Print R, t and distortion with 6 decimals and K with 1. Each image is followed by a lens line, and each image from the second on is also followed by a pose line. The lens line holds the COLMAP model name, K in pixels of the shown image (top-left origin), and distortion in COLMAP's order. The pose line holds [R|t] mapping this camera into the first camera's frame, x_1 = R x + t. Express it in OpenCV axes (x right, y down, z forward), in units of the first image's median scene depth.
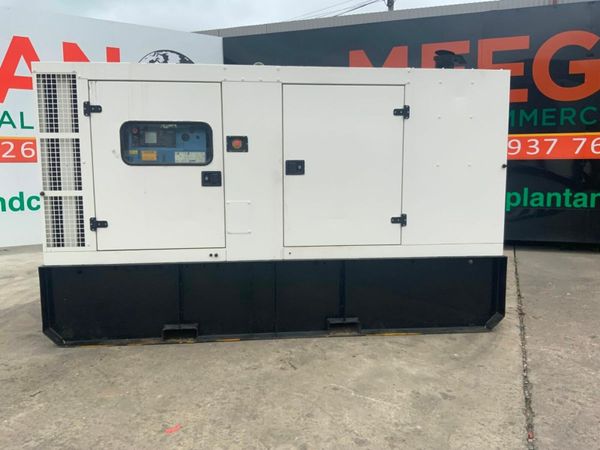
lens RADIAL K [[497.6, 0, 300.0], [0, 497.6, 225.0], [0, 0, 1]] dist [0.102793, -0.208435]
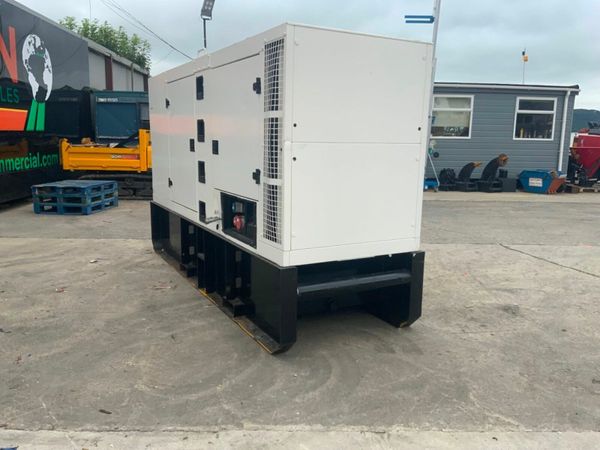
lens RADIAL K [[497.6, 0, 300.0], [0, 497.6, 225.0], [0, 0, 1]] dist [0.102793, -0.208435]
pose [[-0.389191, -0.164544, 0.906342, -1.295757], [0.089122, 0.972575, 0.214838, -0.205150], [-0.916836, 0.164388, -0.363853, 1.548869]]
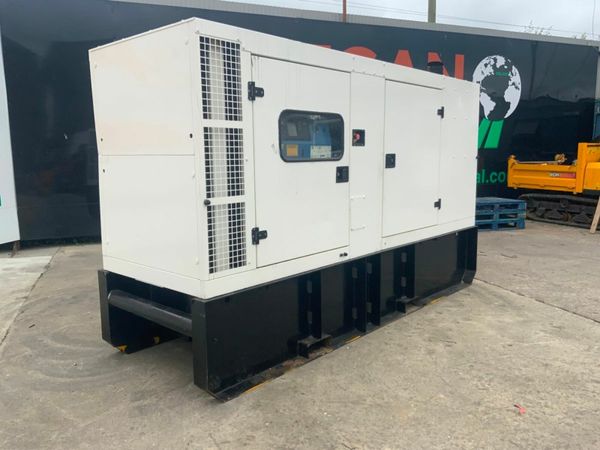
lens RADIAL K [[495.2, 0, 302.8], [0, 495.2, 226.0], [0, 0, 1]] dist [0.108396, -0.217261]
pose [[0.740320, -0.102254, 0.664432, -0.864647], [0.086832, 0.994630, 0.056322, -0.054806], [-0.666623, 0.015997, 0.745223, 0.351521]]
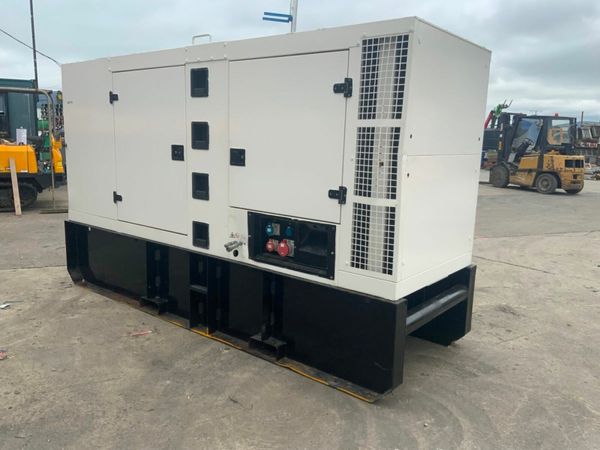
lens RADIAL K [[500.7, 0, 299.2], [0, 500.7, 224.1], [0, 0, 1]] dist [0.062474, -0.112044]
pose [[-0.710009, -0.140651, 0.690003, -0.920097], [0.052491, 0.966553, 0.251037, -0.255237], [-0.702233, 0.214458, -0.678879, 1.848054]]
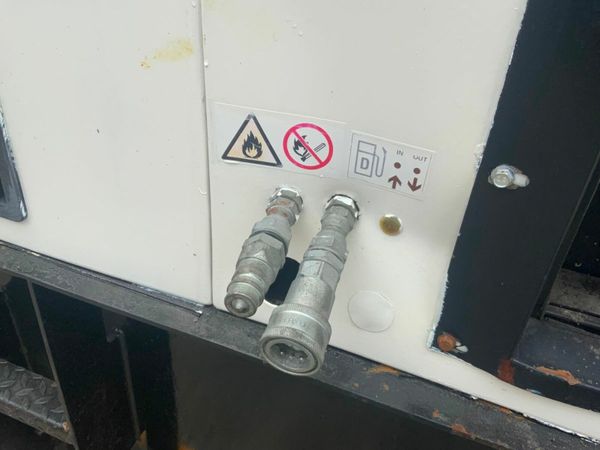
lens RADIAL K [[497.6, 0, 300.0], [0, 497.6, 225.0], [0, 0, 1]] dist [0.102793, -0.208435]
pose [[-0.884281, -0.302528, 0.355703, -0.251079], [-0.014721, 0.779431, 0.626315, -0.056709], [-0.466723, 0.548602, -0.693689, 1.382600]]
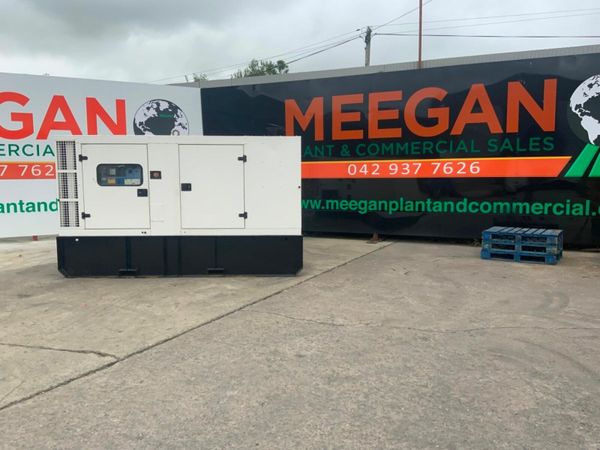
lens RADIAL K [[497.6, 0, 300.0], [0, 497.6, 225.0], [0, 0, 1]] dist [0.102793, -0.208435]
pose [[0.996640, 0.009916, -0.081306, 0.591689], [-0.011014, 0.999854, -0.013063, 0.051441], [0.081164, 0.013915, 0.996604, -0.891884]]
